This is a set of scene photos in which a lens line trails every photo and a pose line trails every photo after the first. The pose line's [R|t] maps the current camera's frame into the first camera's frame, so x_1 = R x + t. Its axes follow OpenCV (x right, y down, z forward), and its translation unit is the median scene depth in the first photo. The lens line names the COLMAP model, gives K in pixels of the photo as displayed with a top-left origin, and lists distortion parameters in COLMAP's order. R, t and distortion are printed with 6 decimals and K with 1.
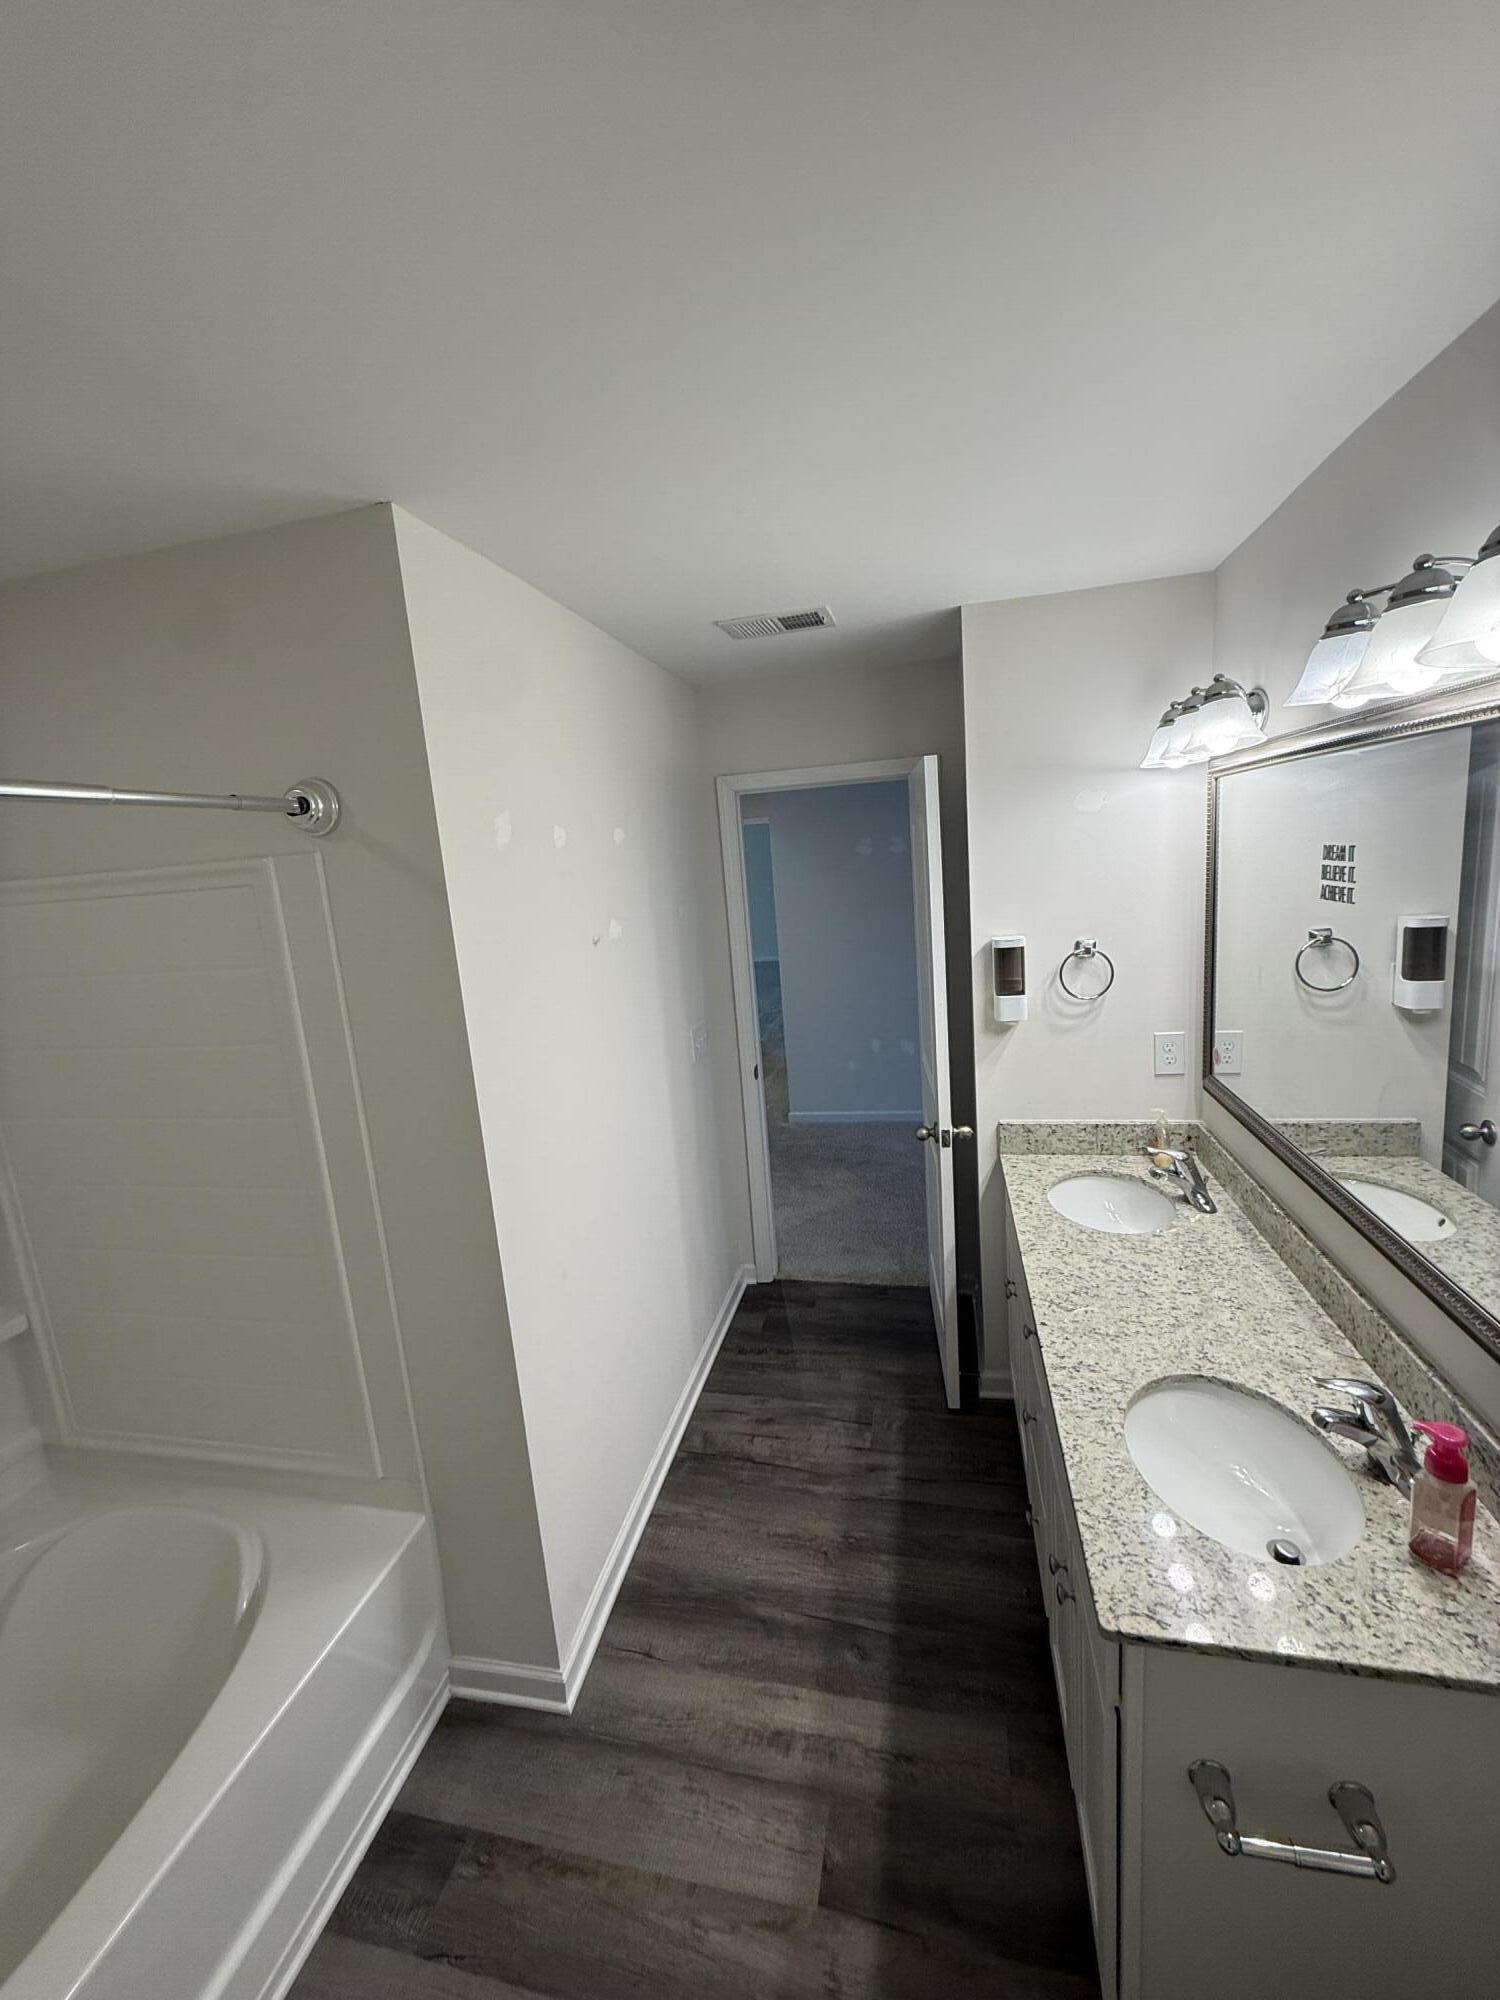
lens RADIAL K [[799.6, 0, 755.2], [0, 799.6, 991.2], [0, 0, 1]] dist [-0.001601, 0.001224]
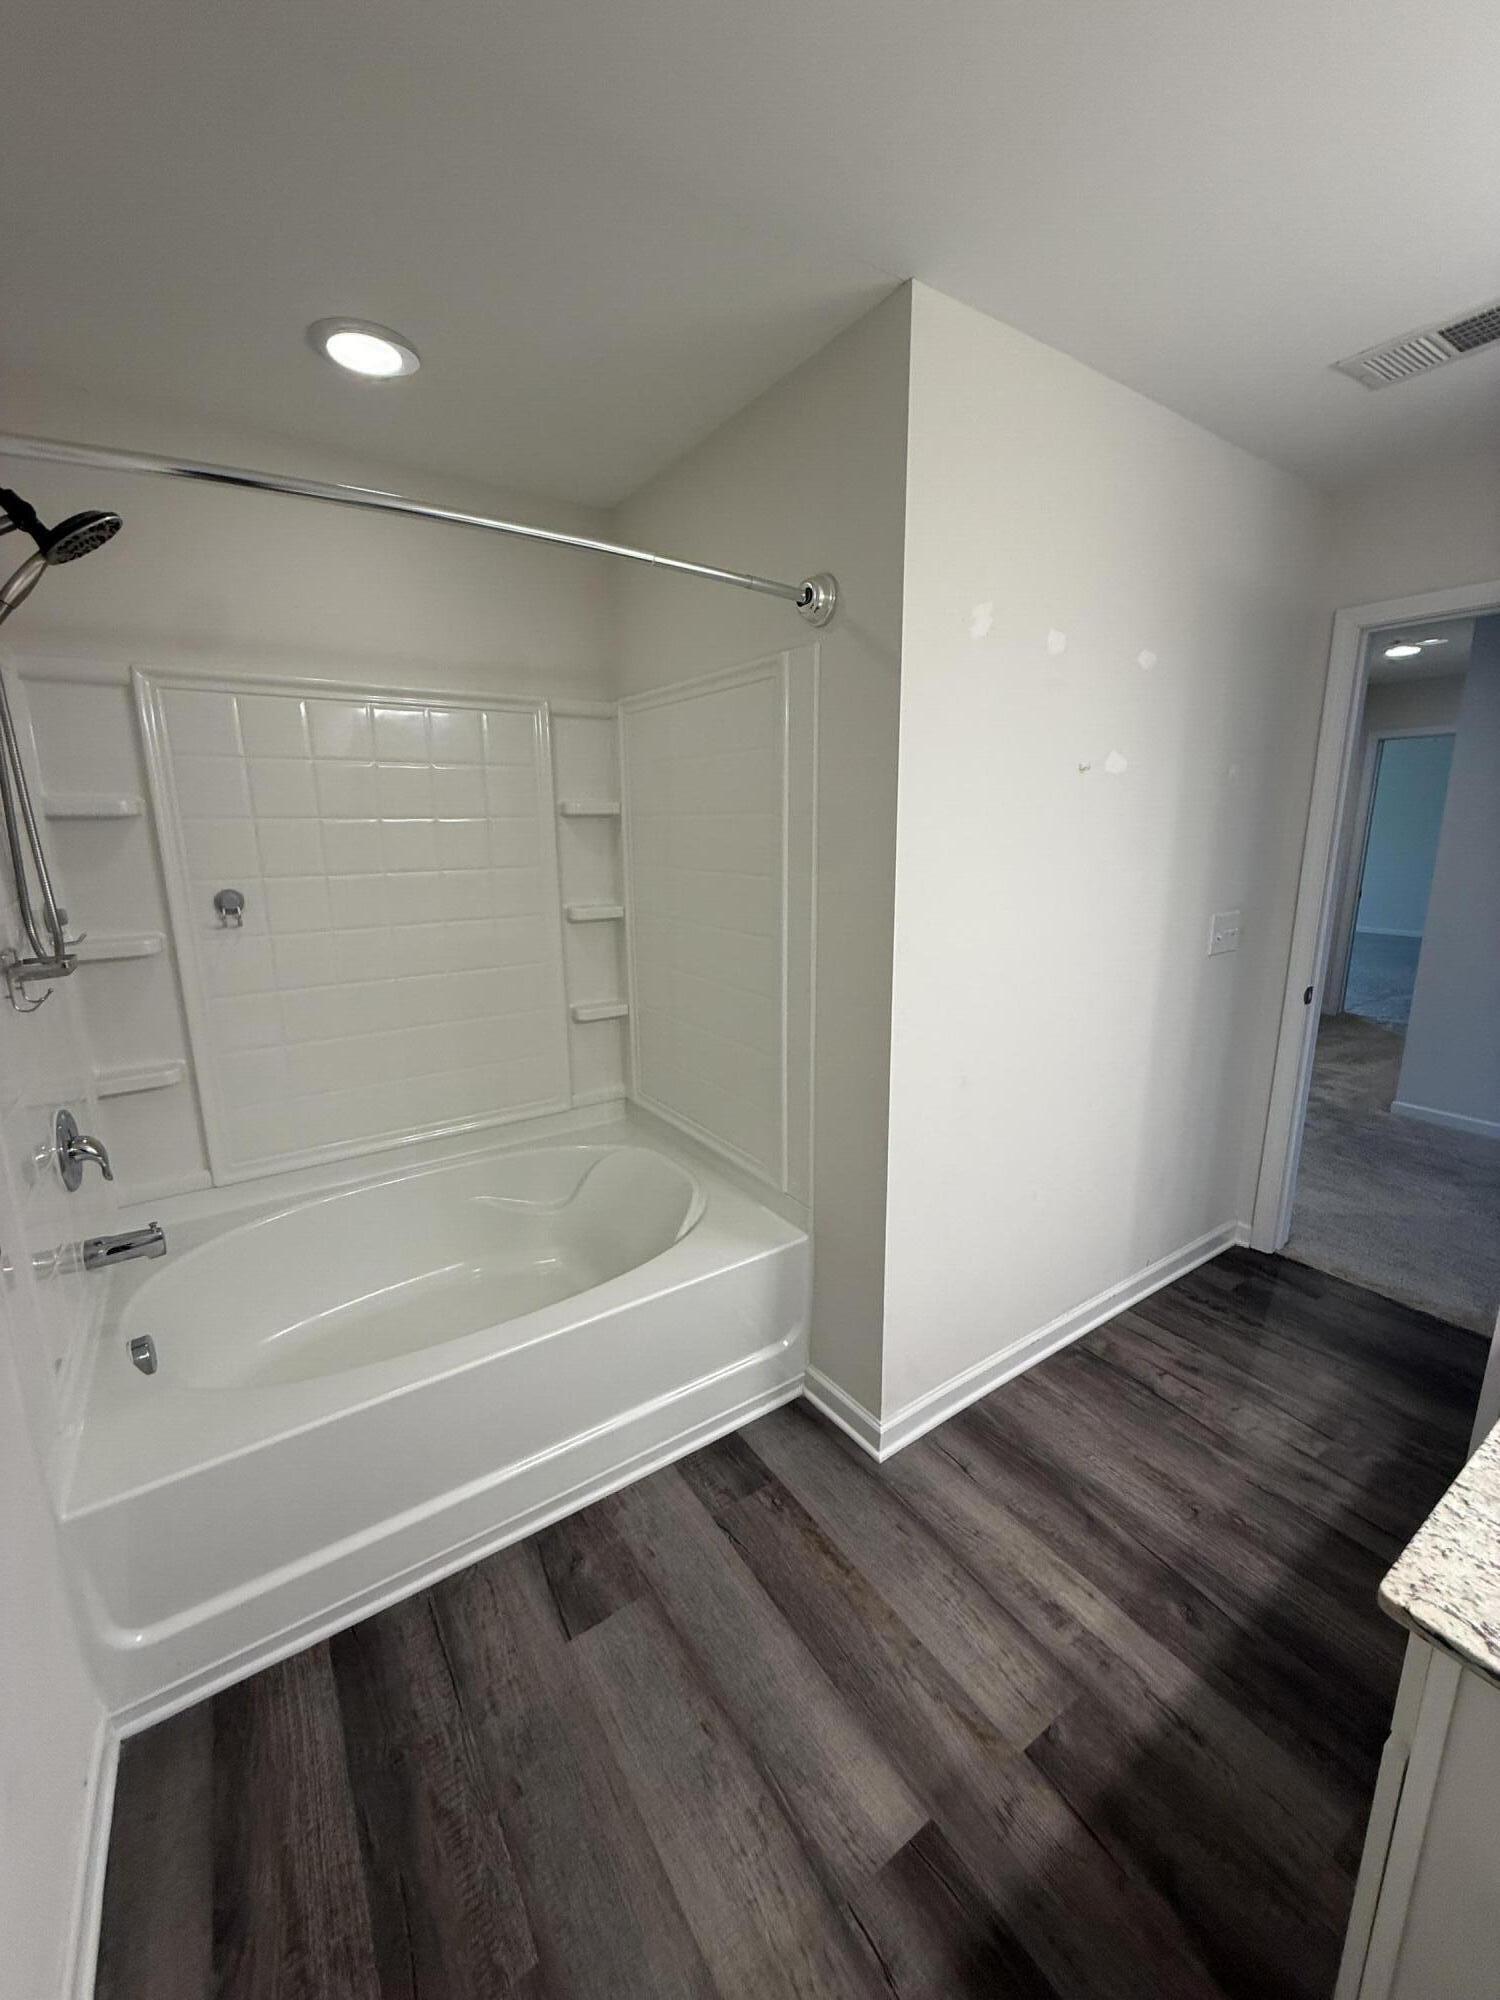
lens RADIAL K [[799.6, 0, 755.9], [0, 799.6, 997.5], [0, 0, 1]] dist [-0.001601, 0.001224]
pose [[0.728396, 0.211352, -0.651744, 0.220775], [-0.166730, 0.977316, 0.130592, 0.166801], [0.664561, 0.013543, 0.747112, 0.062253]]
